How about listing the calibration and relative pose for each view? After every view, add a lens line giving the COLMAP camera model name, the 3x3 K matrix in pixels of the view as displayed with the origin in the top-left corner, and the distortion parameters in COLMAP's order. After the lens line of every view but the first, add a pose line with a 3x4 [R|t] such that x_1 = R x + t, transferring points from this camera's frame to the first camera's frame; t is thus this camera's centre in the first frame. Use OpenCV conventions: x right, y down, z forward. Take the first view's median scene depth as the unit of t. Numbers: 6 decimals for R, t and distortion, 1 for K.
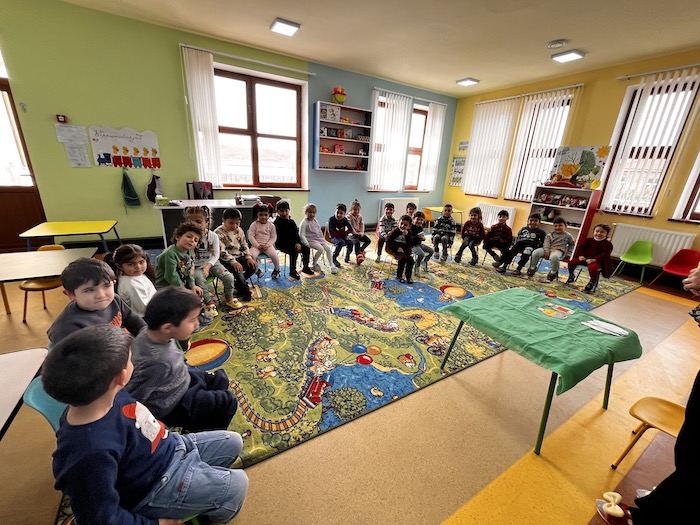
lens RADIAL K [[287.1, 0, 349.9], [0, 287.1, 261.2], [0, 0, 1]] dist [-0.001398, -0.000129]
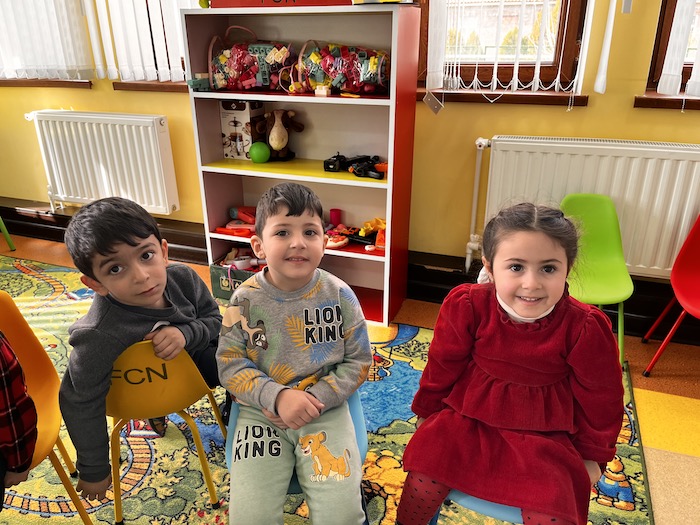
lens RADIAL K [[535.2, 0, 348.8], [0, 535.2, 261.6], [0, 0, 1]] dist [0.012222, 0.002416]
pose [[0.773077, -0.303385, 0.557055, 0.491414], [0.240876, 0.952829, 0.184648, -0.136229], [-0.586798, -0.008565, 0.809688, 0.633480]]
